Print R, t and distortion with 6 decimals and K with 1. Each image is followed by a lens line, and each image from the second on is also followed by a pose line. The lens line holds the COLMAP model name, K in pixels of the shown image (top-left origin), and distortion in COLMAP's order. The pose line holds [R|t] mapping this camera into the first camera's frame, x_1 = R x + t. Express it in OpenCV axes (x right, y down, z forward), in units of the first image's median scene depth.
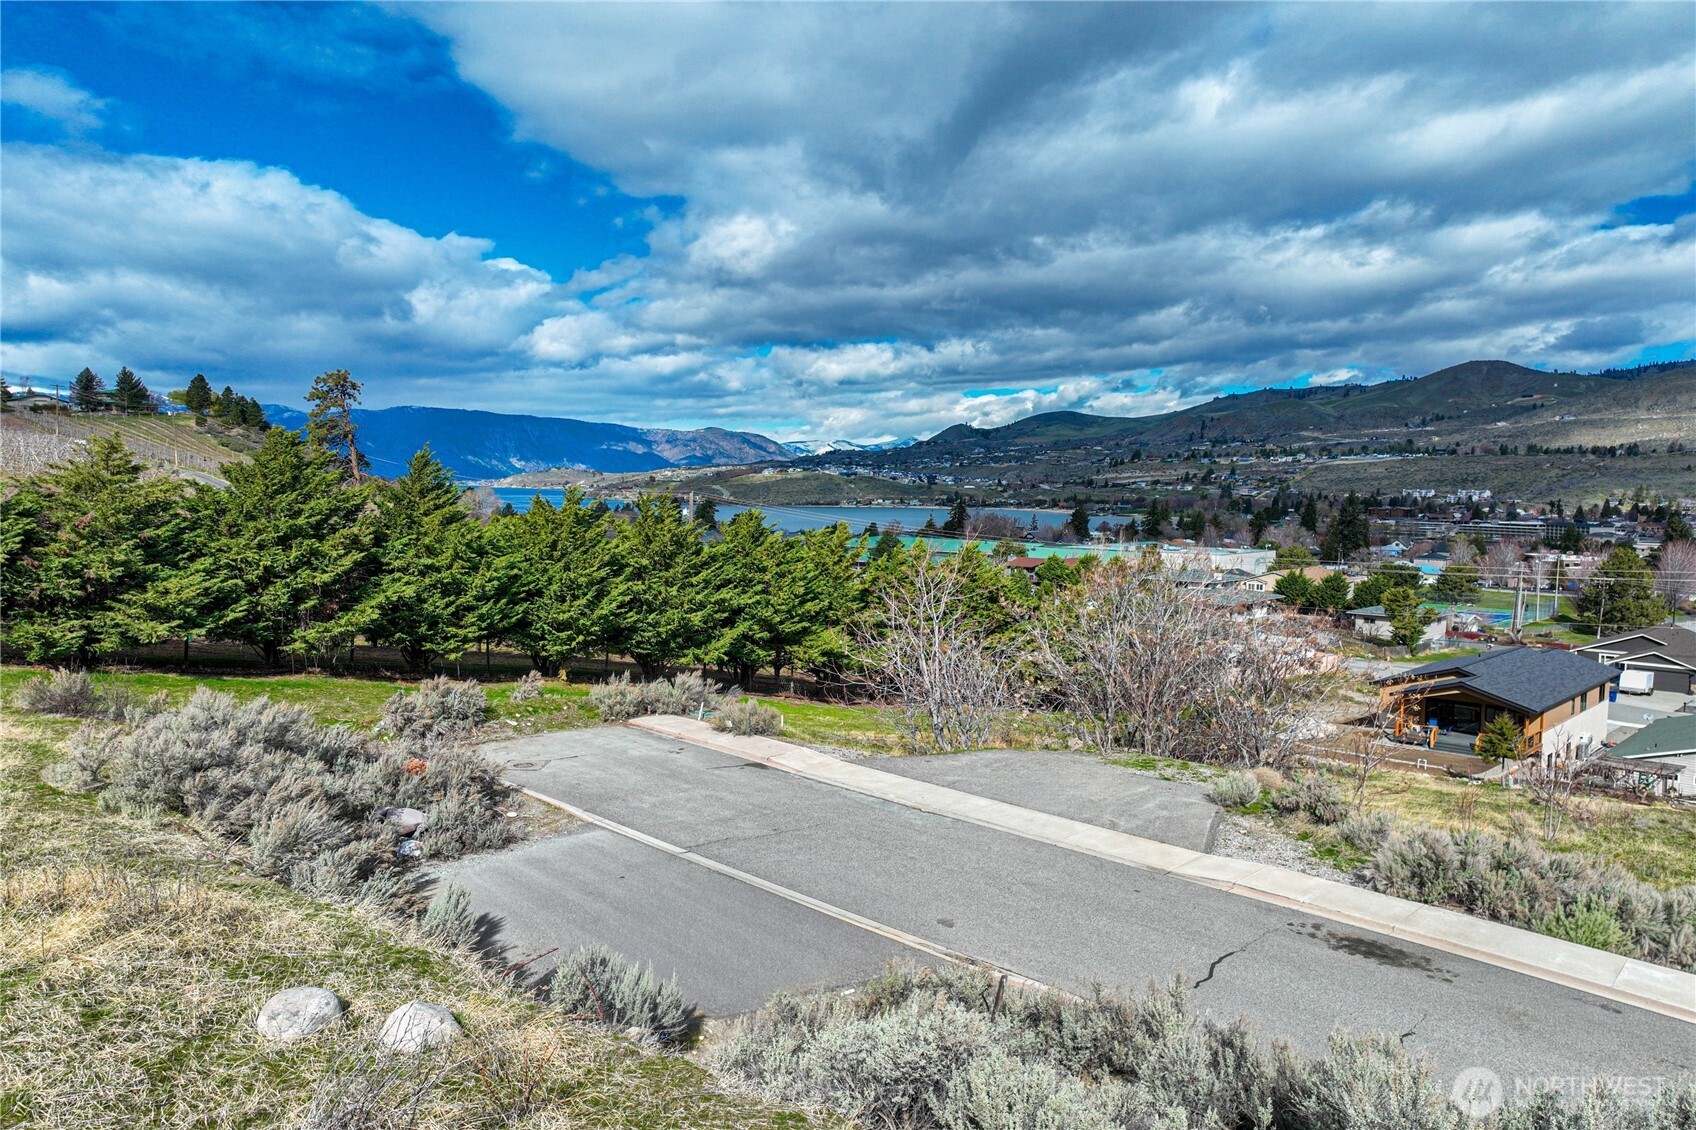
lens RADIAL K [[1191.0, 0, 867.4], [0, 1191.0, 569.4], [0, 0, 1]] dist [-0.003452, 0.014736]
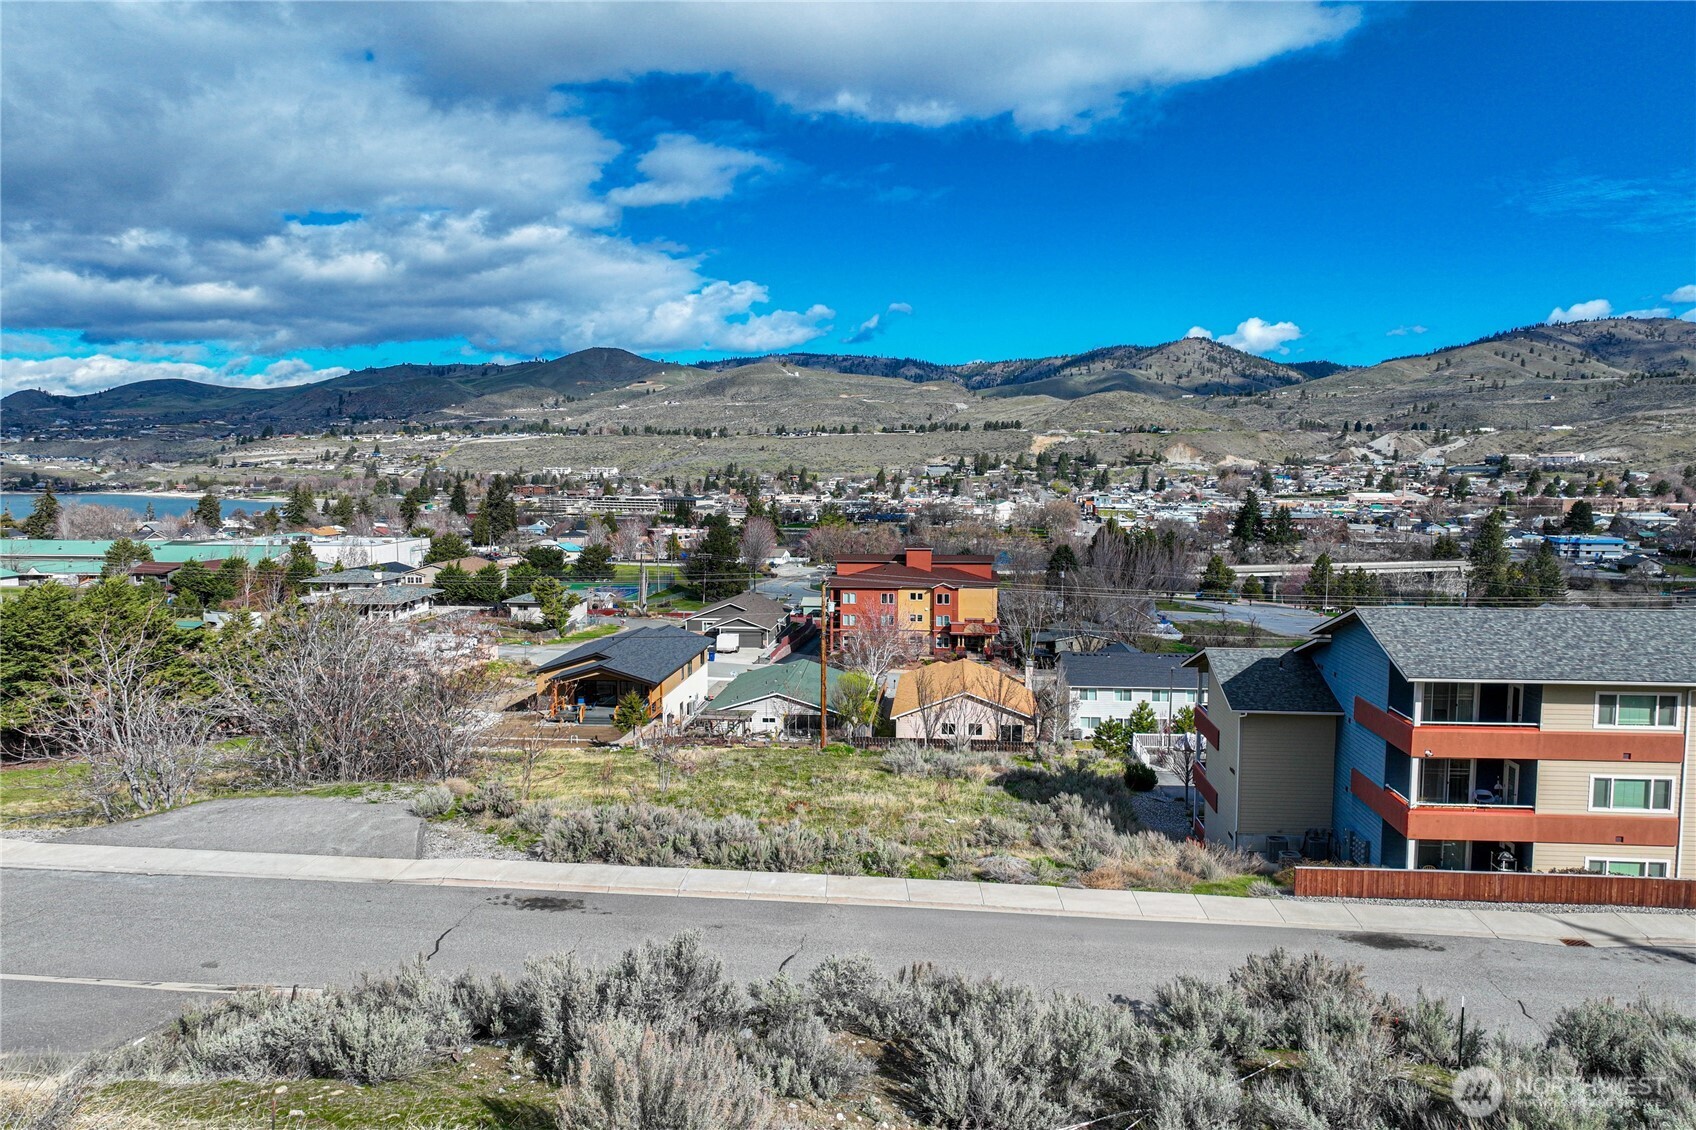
lens RADIAL K [[1191.0, 0, 854.8], [0, 1191.0, 615.2], [0, 0, 1]] dist [-0.003452, 0.014736]
pose [[0.780228, -0.084228, 0.619798, -0.049527], [0.047943, 0.996030, 0.075003, -0.039505], [-0.623655, -0.028804, 0.781169, -0.116796]]
